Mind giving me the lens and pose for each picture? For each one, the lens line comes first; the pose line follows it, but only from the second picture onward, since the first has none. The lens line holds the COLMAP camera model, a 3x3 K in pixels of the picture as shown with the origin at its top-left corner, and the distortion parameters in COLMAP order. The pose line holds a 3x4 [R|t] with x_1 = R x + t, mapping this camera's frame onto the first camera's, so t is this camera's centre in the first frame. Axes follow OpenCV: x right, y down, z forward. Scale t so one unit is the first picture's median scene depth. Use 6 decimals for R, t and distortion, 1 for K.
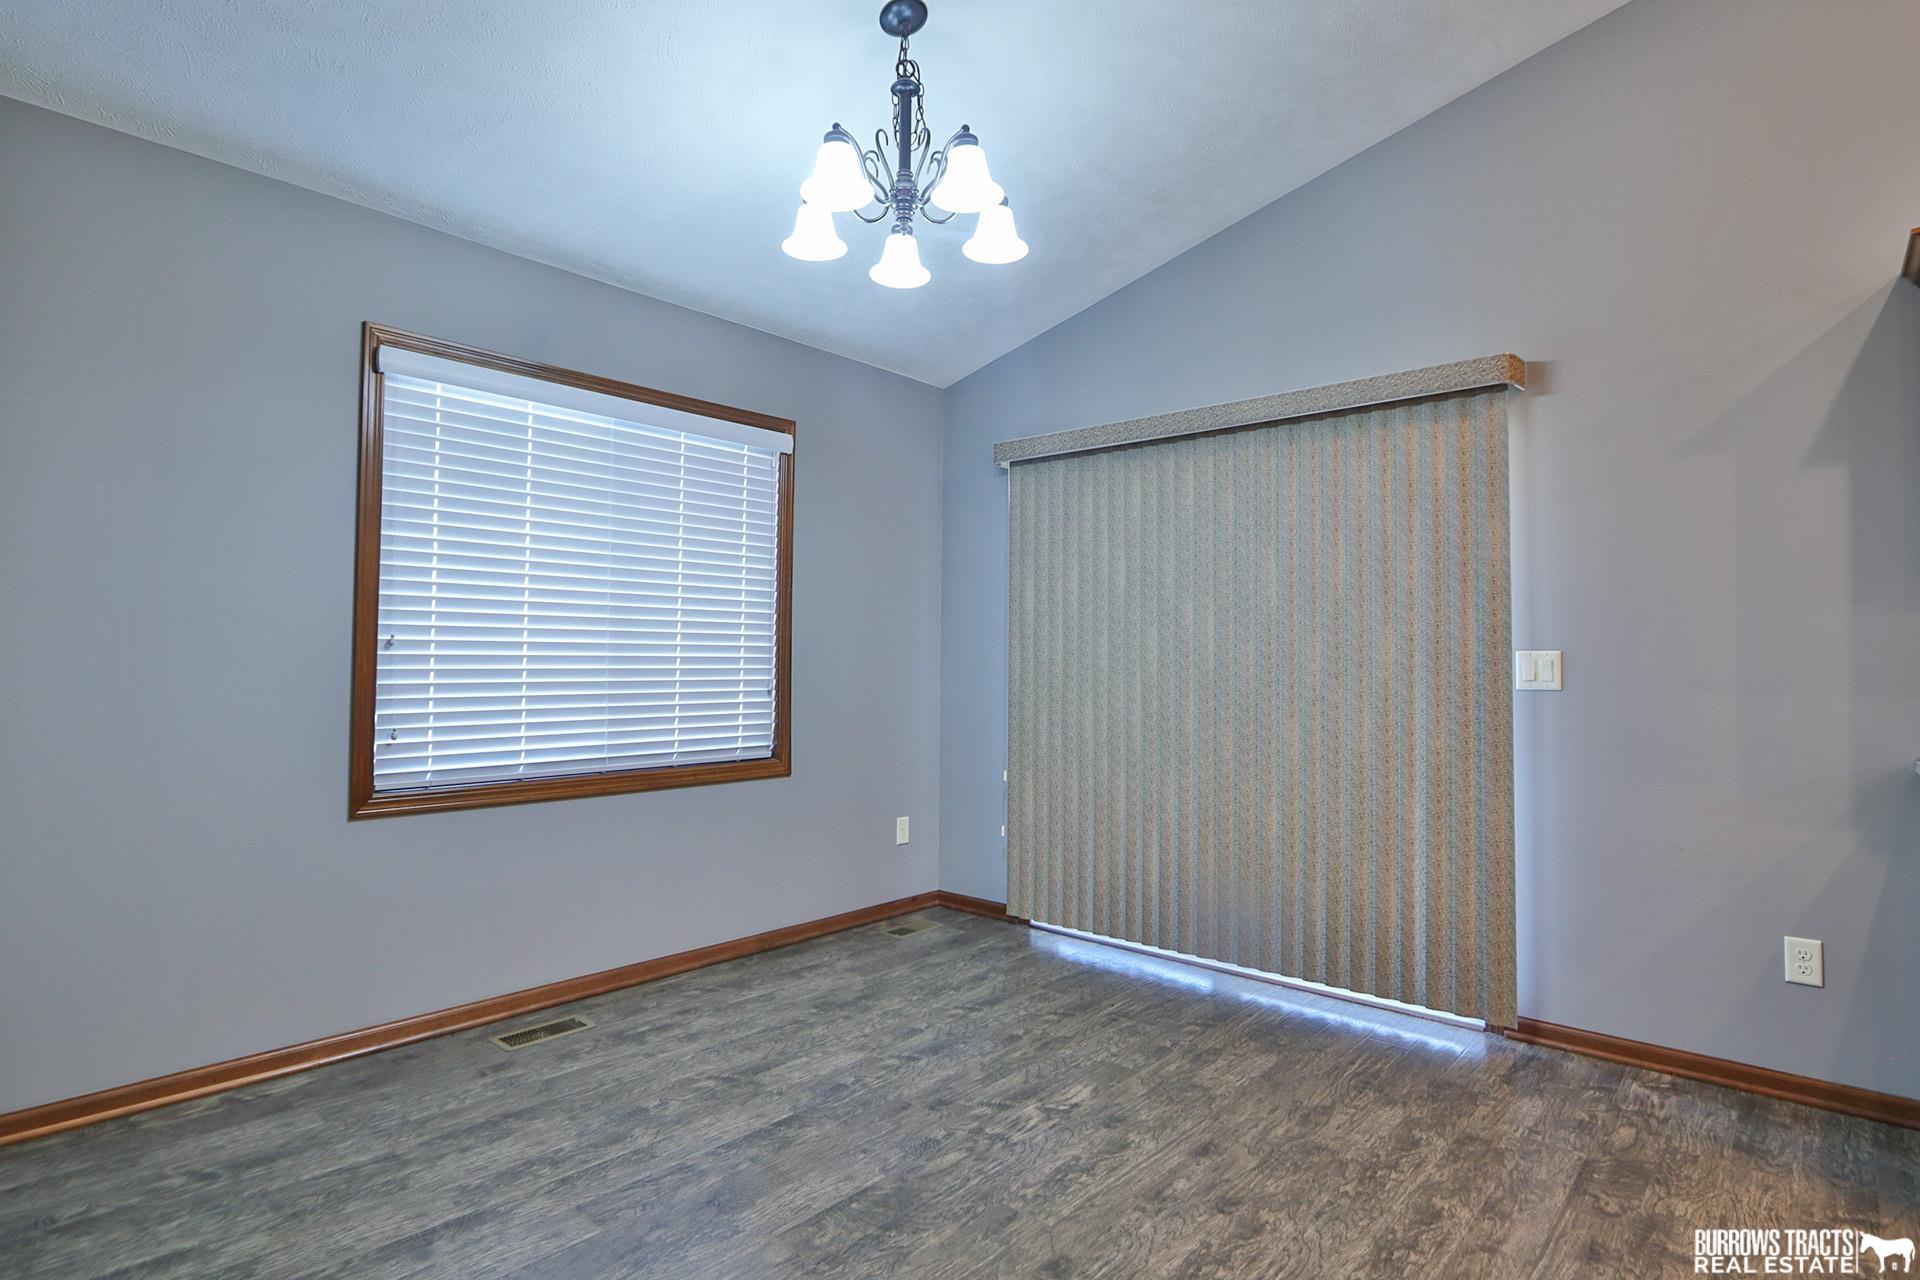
lens RADIAL K [[988.9, 0, 945.8], [0, 988.9, 627.6], [0, 0, 1]] dist [-0.005778, -0.000877]
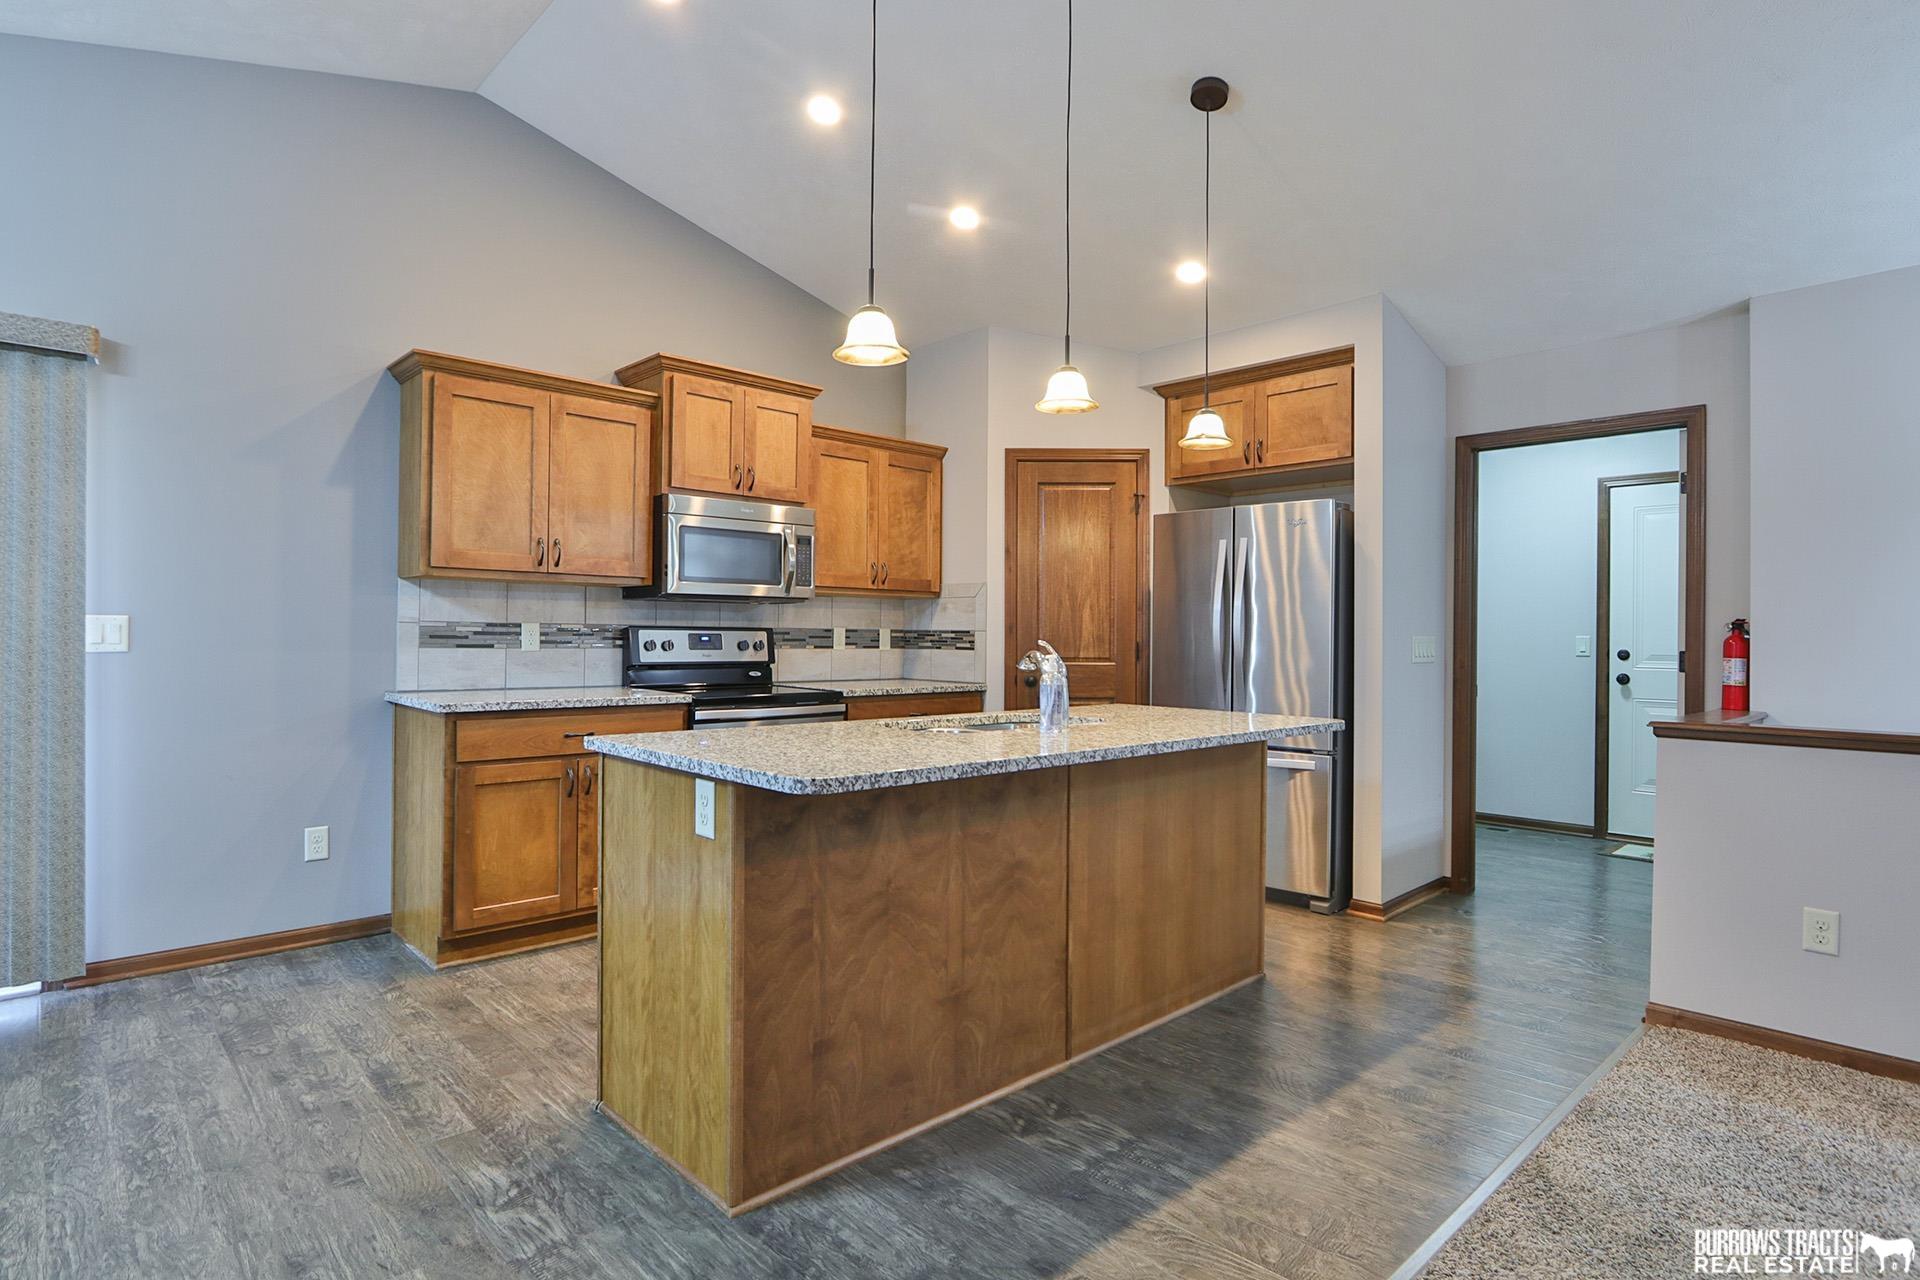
lens RADIAL K [[988.9, 0, 921.5], [0, 988.9, 634.5], [0, 0, 1]] dist [-0.005778, -0.000877]
pose [[0.098667, -0.003666, 0.995114, -0.351323], [-0.045321, 0.998939, 0.008174, -0.004112], [-0.994088, -0.045906, 0.098396, 0.025999]]
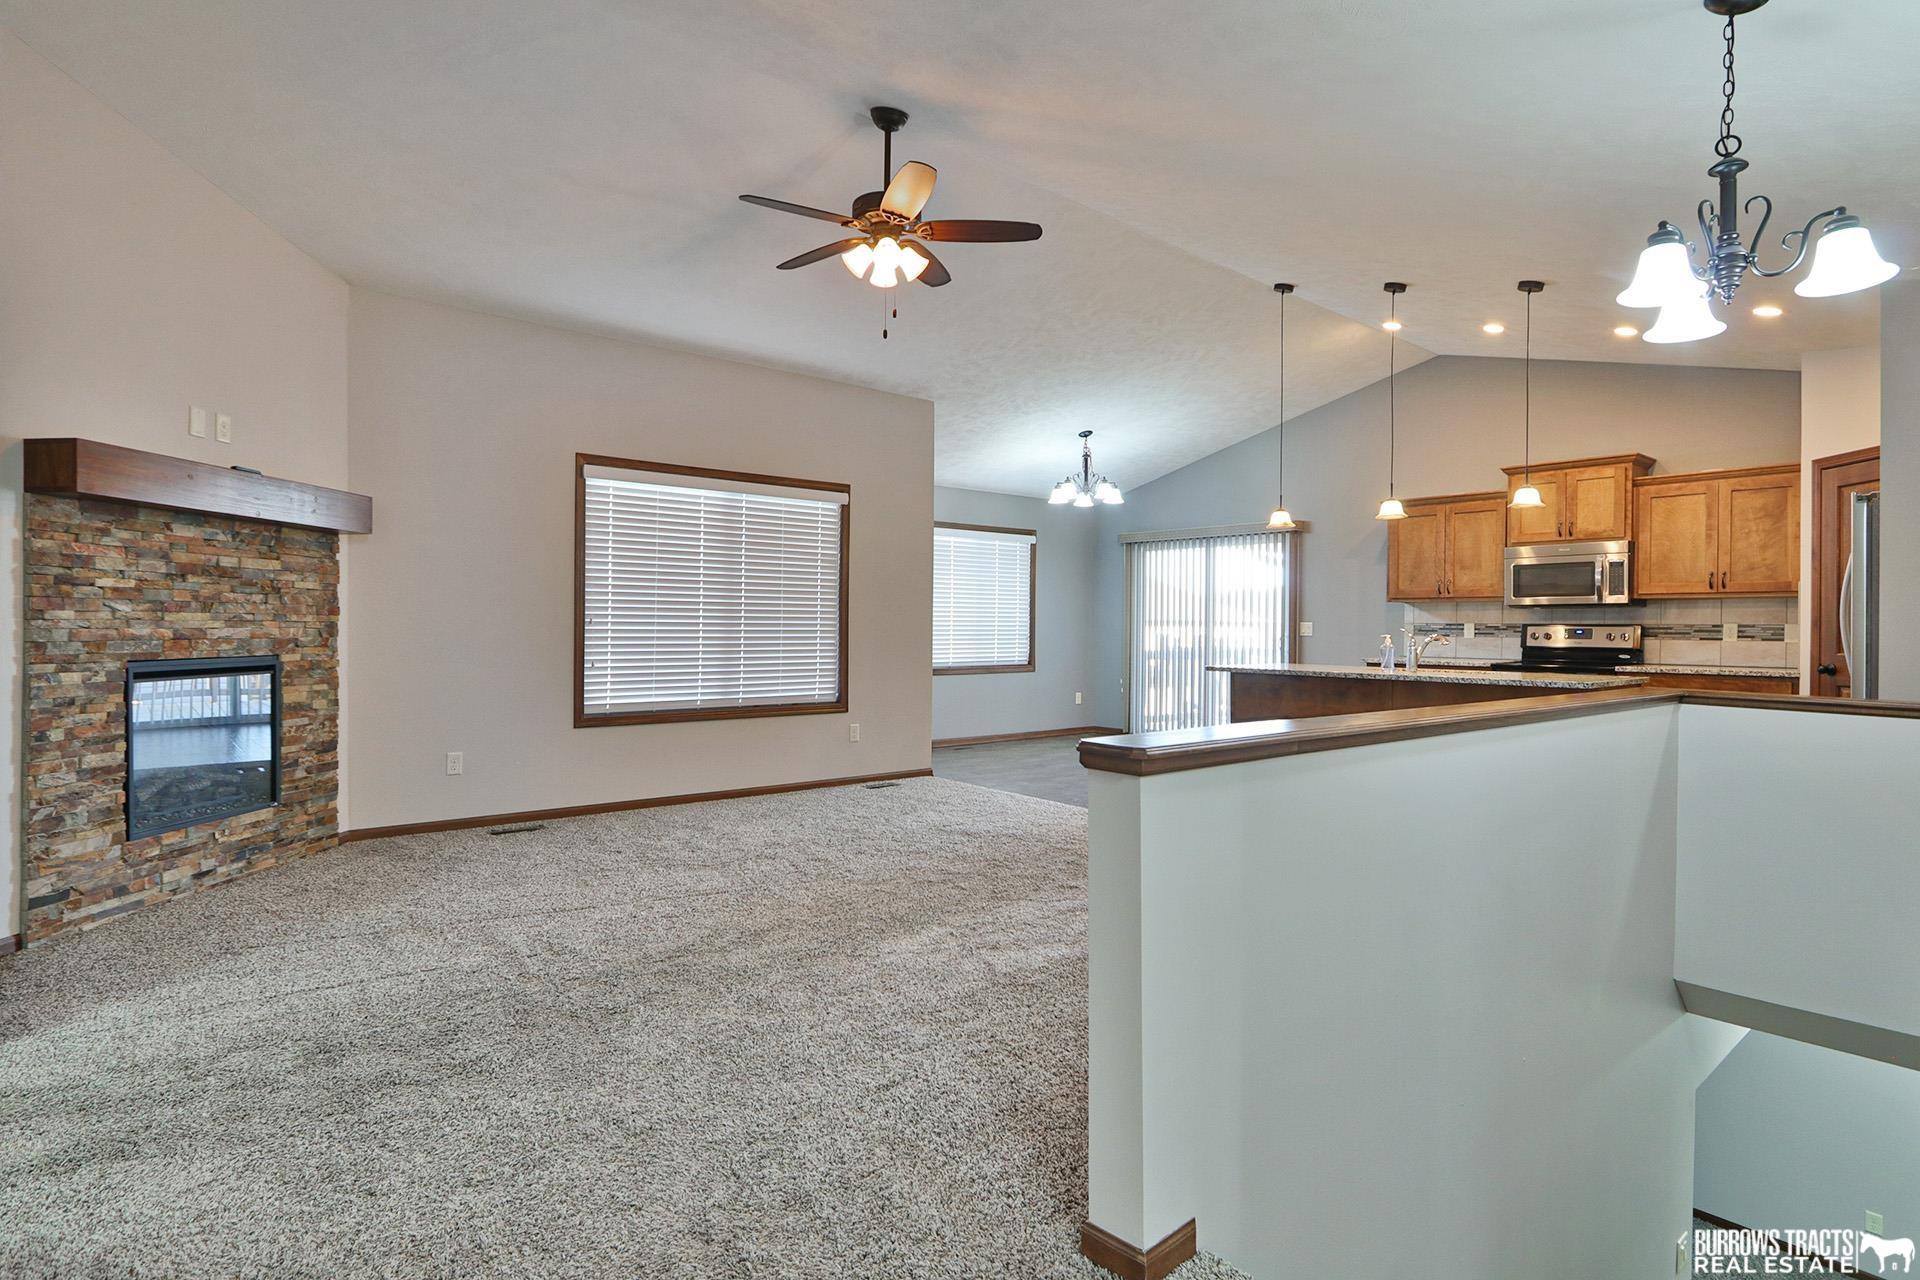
lens RADIAL K [[988.9, 0, 936.3], [0, 988.9, 631.6], [0, 0, 1]] dist [-0.005778, -0.000877]
pose [[0.988715, 0.000913, -0.149807, -0.031584], [0.005090, 0.999199, 0.039682, -0.069127], [0.149723, -0.039997, 0.987919, -1.961658]]
